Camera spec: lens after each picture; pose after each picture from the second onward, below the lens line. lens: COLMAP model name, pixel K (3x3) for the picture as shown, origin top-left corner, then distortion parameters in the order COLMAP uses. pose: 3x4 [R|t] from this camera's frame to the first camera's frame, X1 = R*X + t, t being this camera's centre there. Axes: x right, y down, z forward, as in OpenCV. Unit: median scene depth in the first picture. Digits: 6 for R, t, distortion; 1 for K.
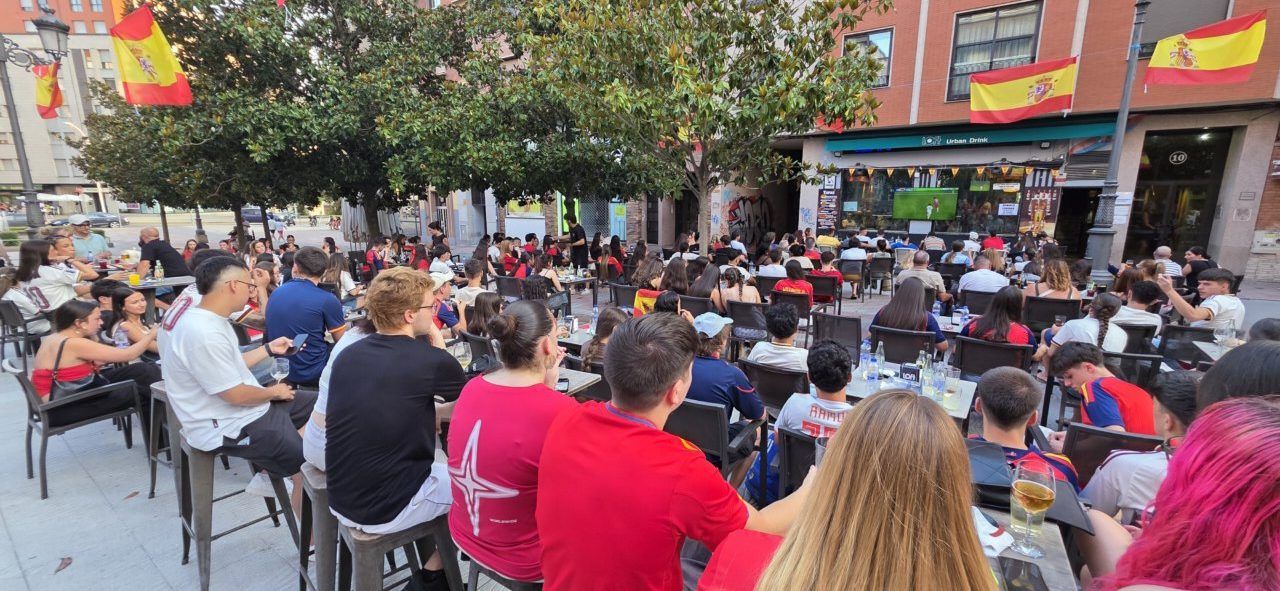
lens RADIAL K [[506.7, 0, 626.3], [0, 506.7, 294.2], [0, 0, 1]] dist [0.003614, 0.000402]
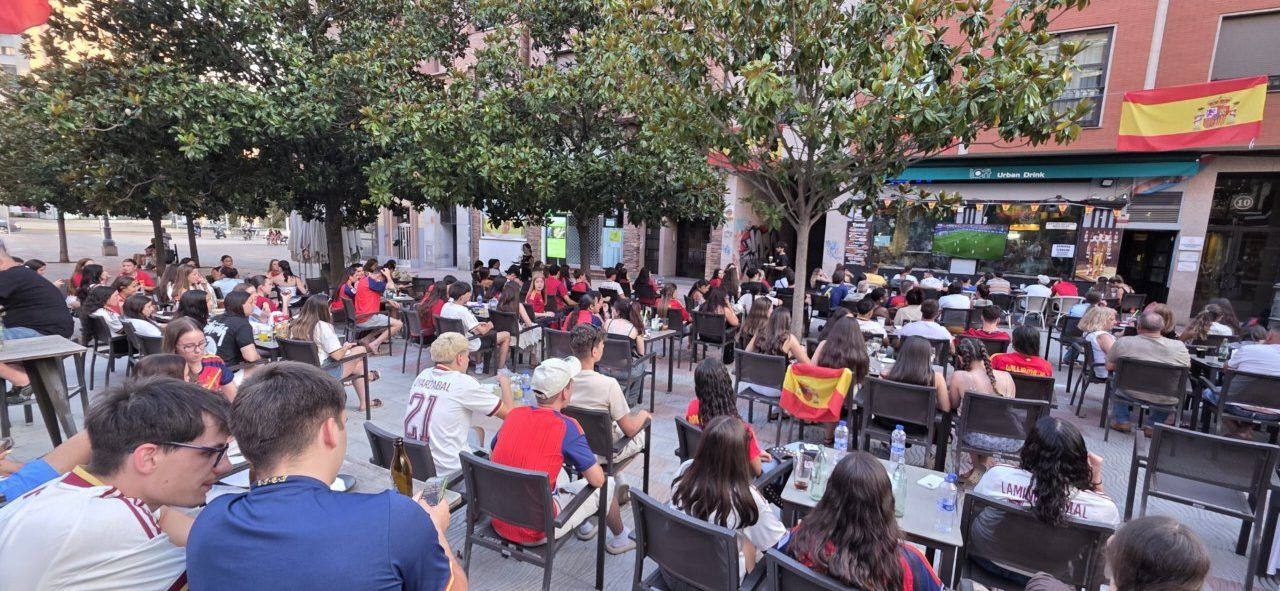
lens RADIAL K [[506.7, 0, 620.3], [0, 506.7, 291.0], [0, 0, 1]] dist [0.003614, 0.000402]
pose [[0.995635, 0.024587, 0.090030, -0.133959], [-0.019917, 0.998427, -0.052414, -0.033013], [-0.091178, 0.050392, 0.994559, 0.176924]]
